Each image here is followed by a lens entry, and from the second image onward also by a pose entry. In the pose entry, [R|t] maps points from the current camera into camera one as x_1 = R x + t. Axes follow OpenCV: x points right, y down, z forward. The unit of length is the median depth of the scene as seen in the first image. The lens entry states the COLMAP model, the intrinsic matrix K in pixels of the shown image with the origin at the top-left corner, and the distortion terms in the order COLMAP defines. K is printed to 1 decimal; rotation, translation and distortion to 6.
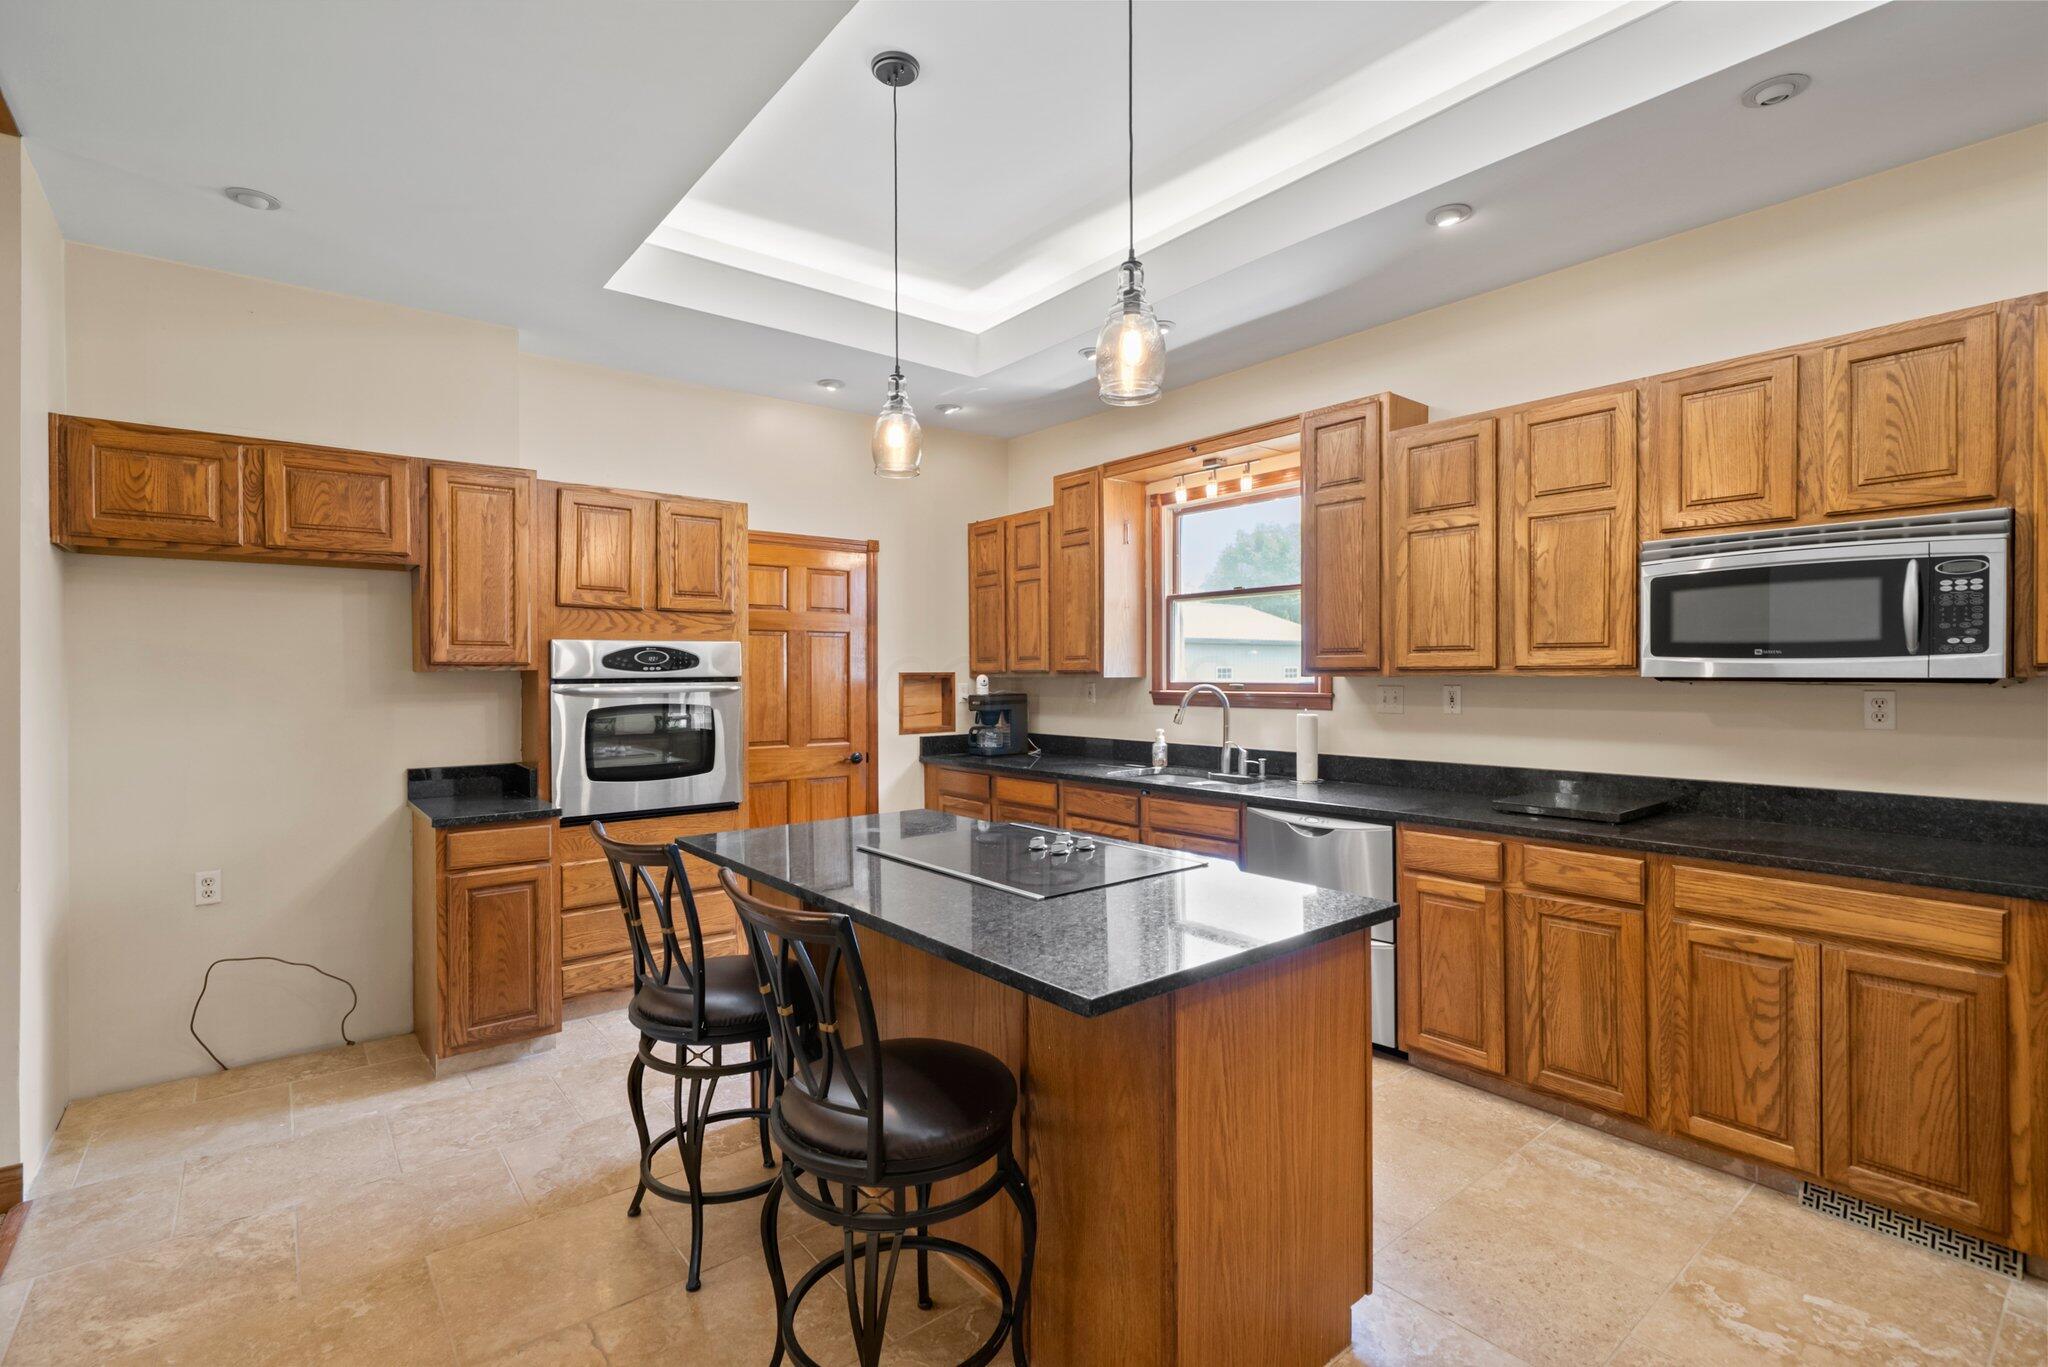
lens RADIAL K [[942.9, 0, 1022.2], [0, 942.9, 677.4], [0, 0, 1]] dist [-0.001491, 0.000217]
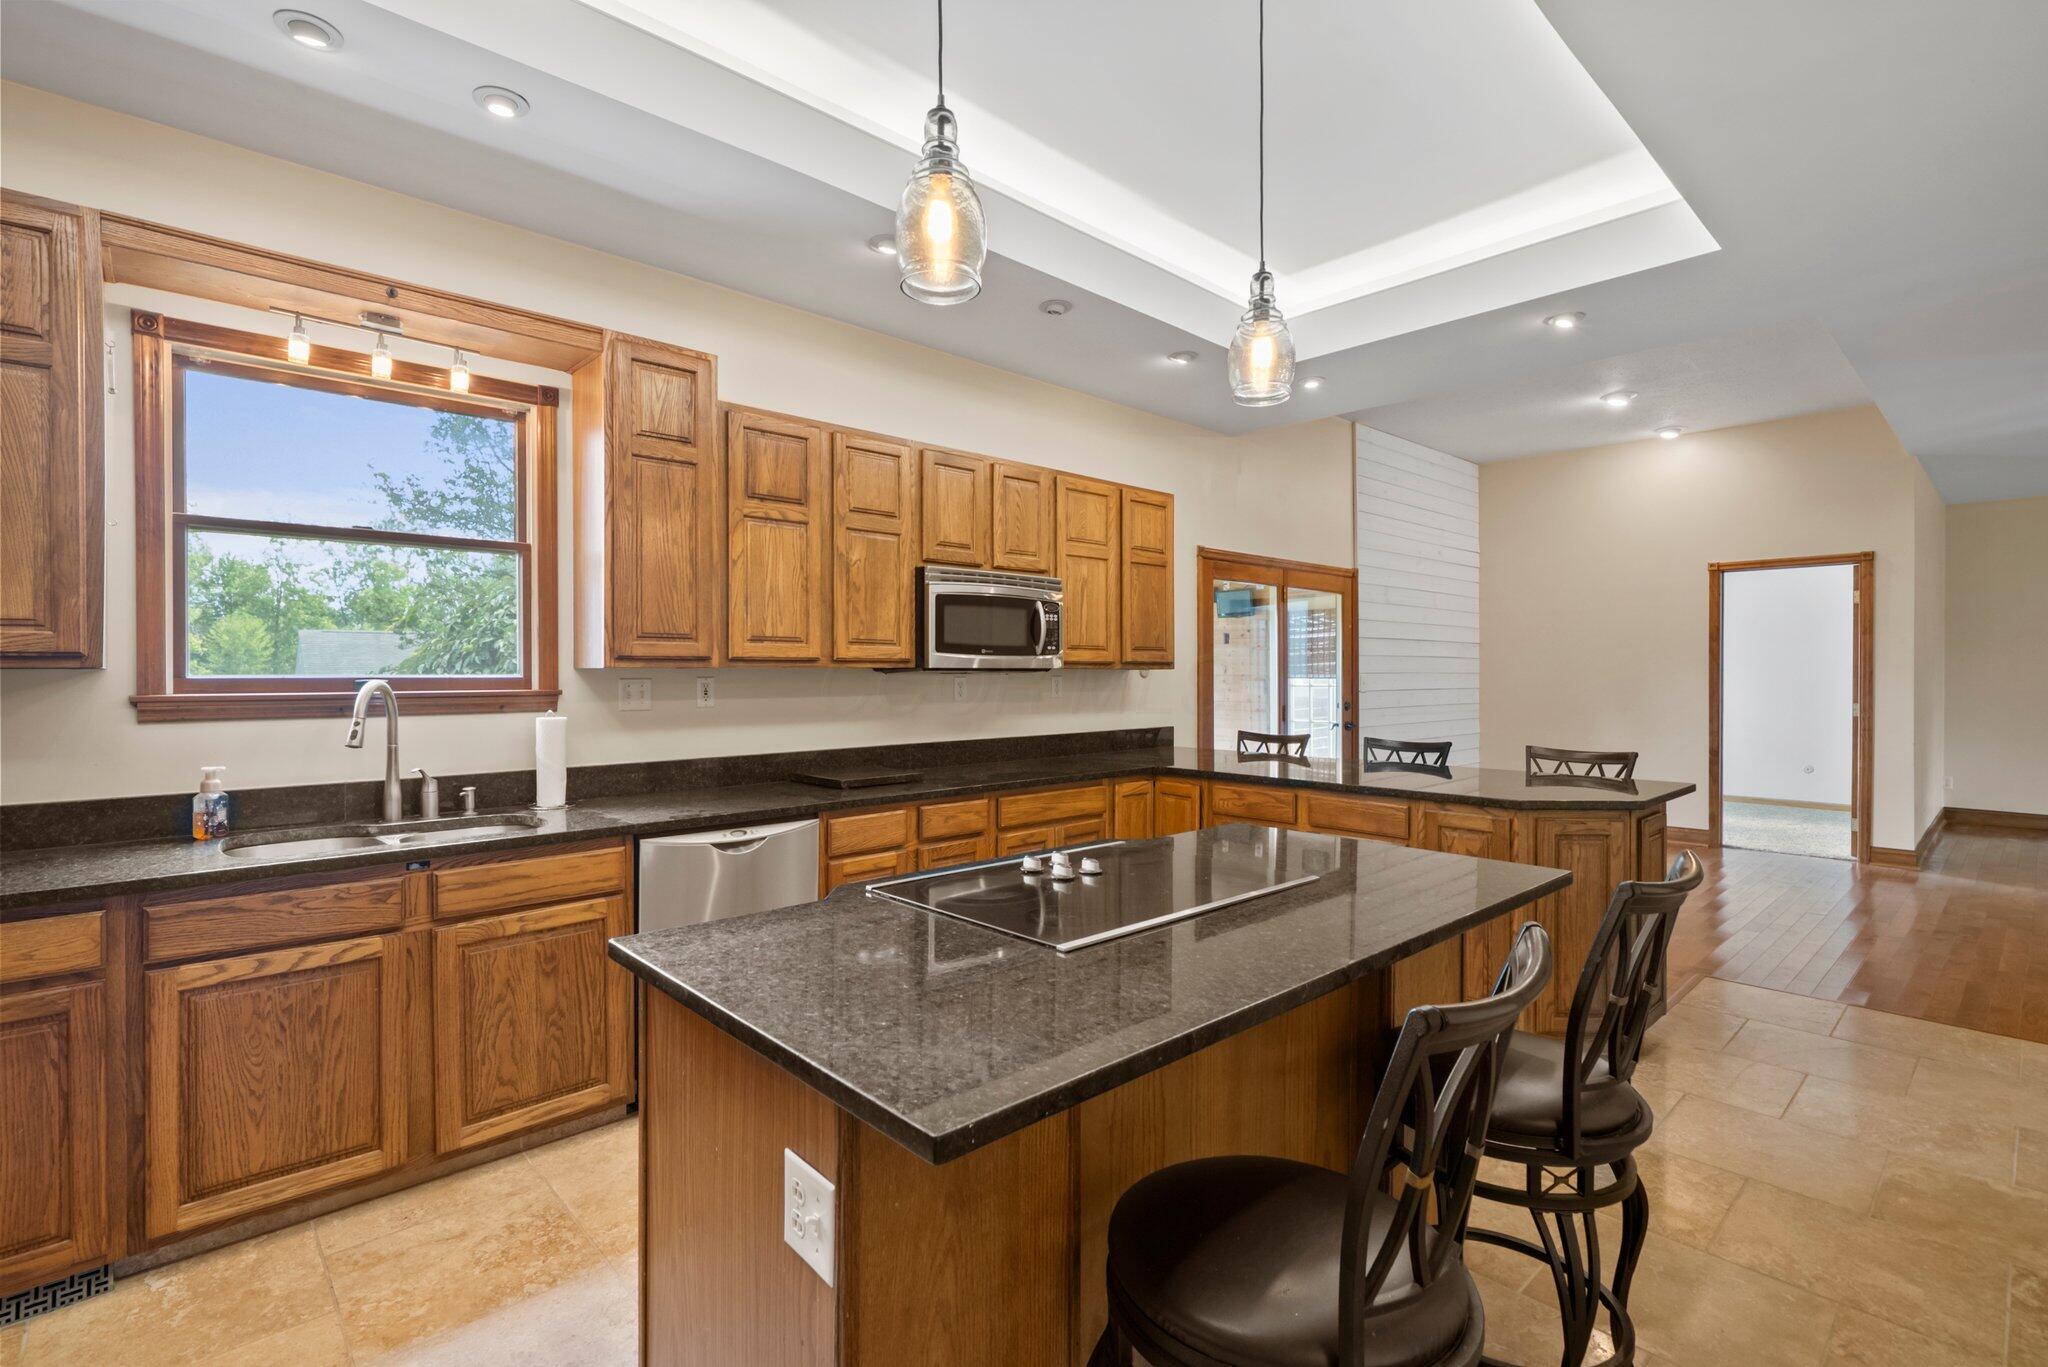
lens RADIAL K [[942.9, 0, 1022.2], [0, 942.9, 677.4], [0, 0, 1]] dist [-0.001491, 0.000217]
pose [[-0.060101, 0.001537, 0.998191, -0.536223], [0.008654, 0.999962, -0.001019, 0.012255], [-0.998155, 0.008577, -0.060112, 0.755150]]
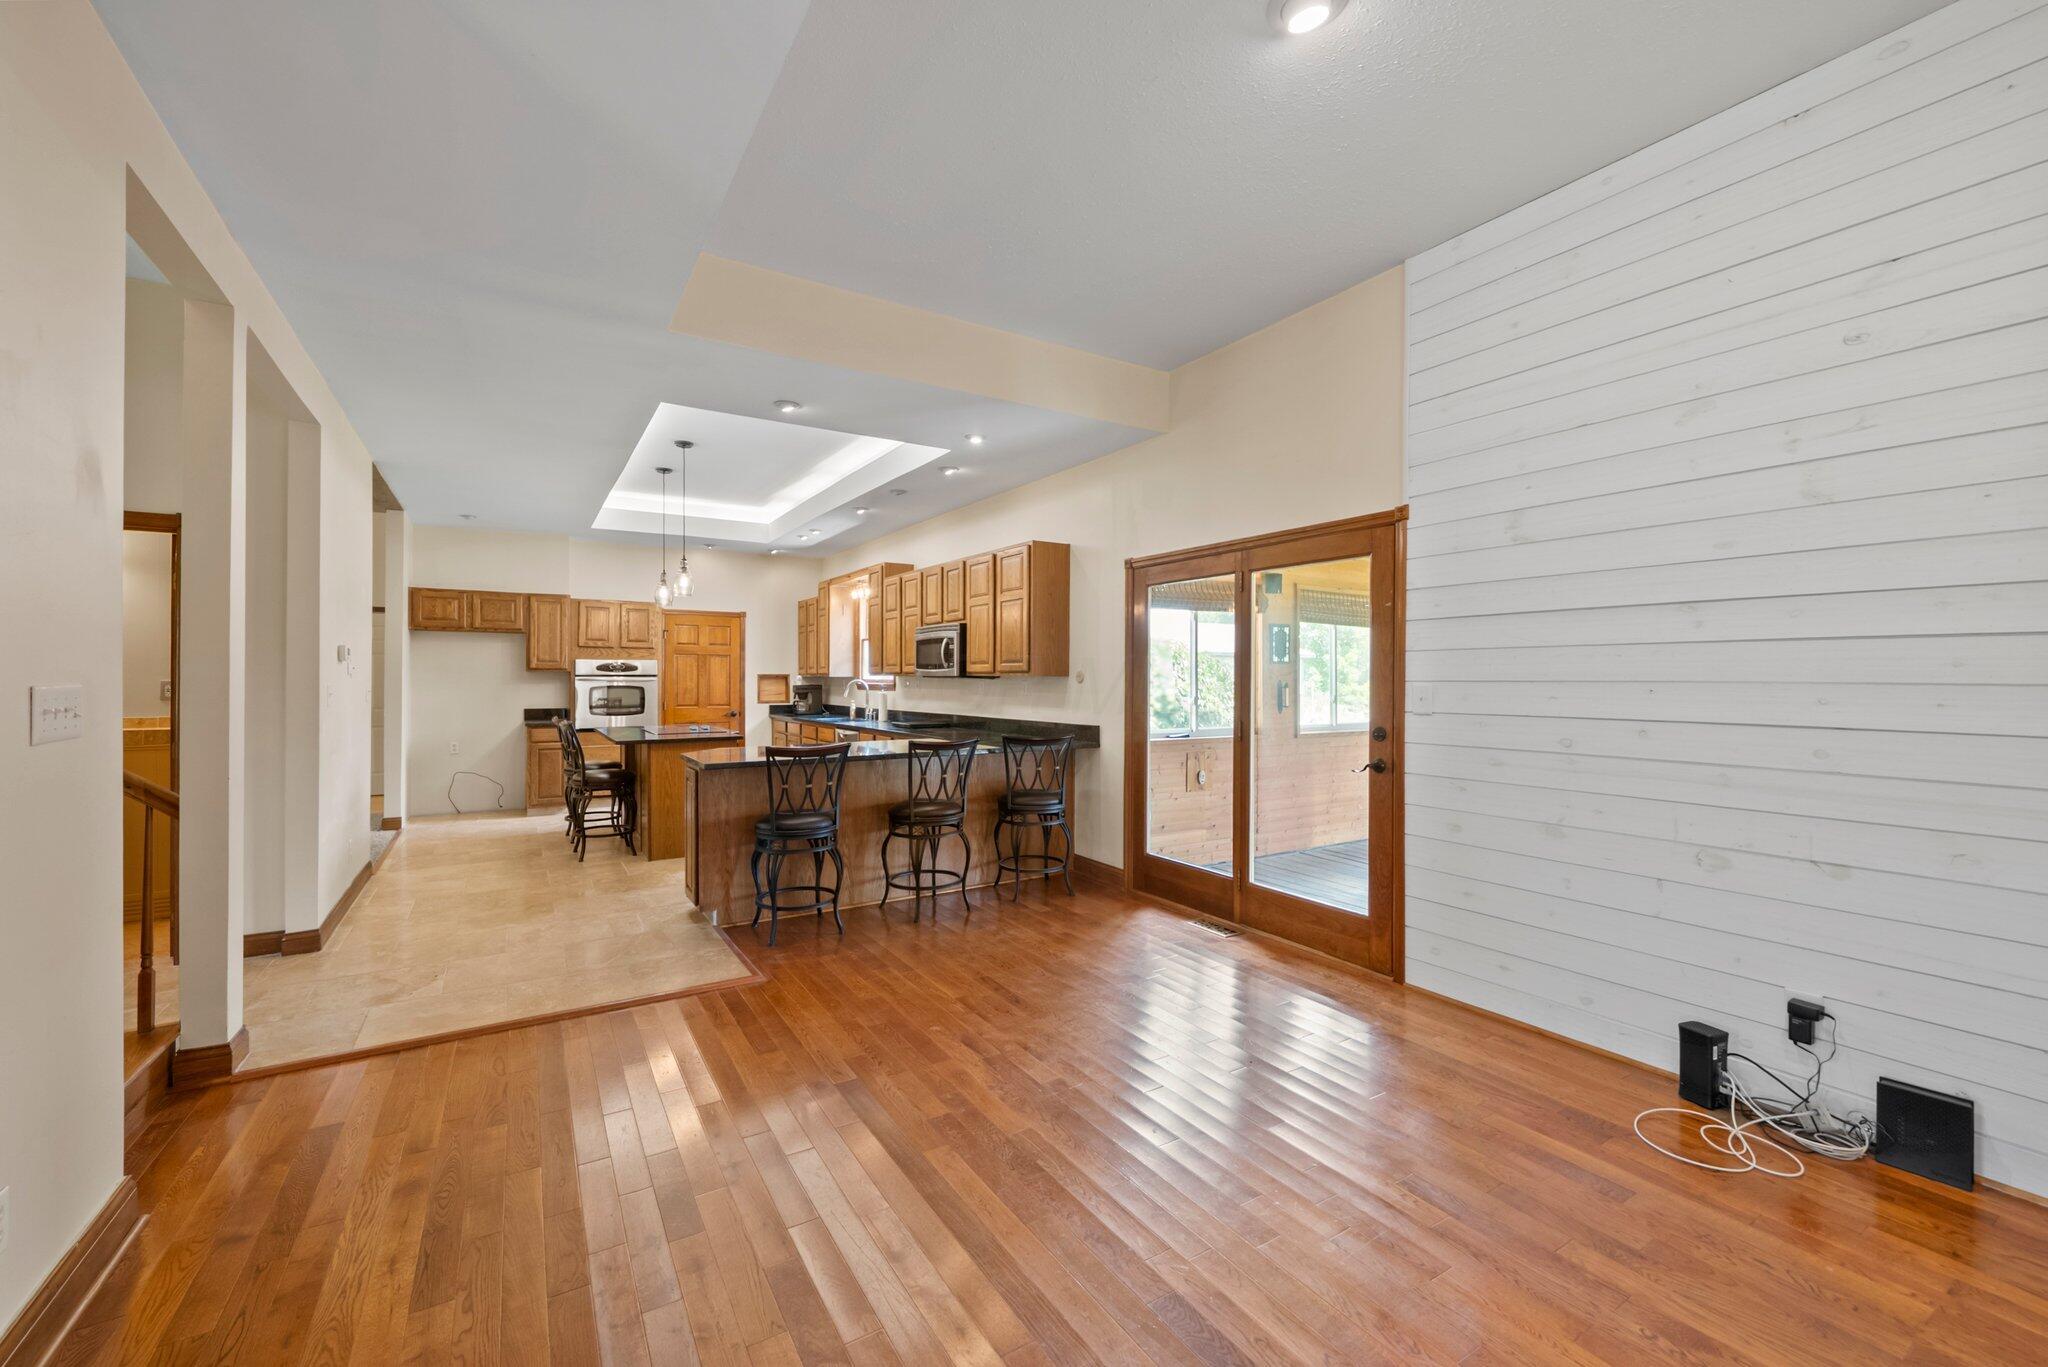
lens RADIAL K [[826.1, 0, 1010.5], [0, 826.1, 681.0], [0, 0, 1]] dist [0.001257, 0.000095]
pose [[0.990631, 0.007109, -0.136383, 1.007355], [-0.007312, 0.999973, -0.000985, 0.012077], [0.136372, 0.001973, 0.990656, -1.101151]]
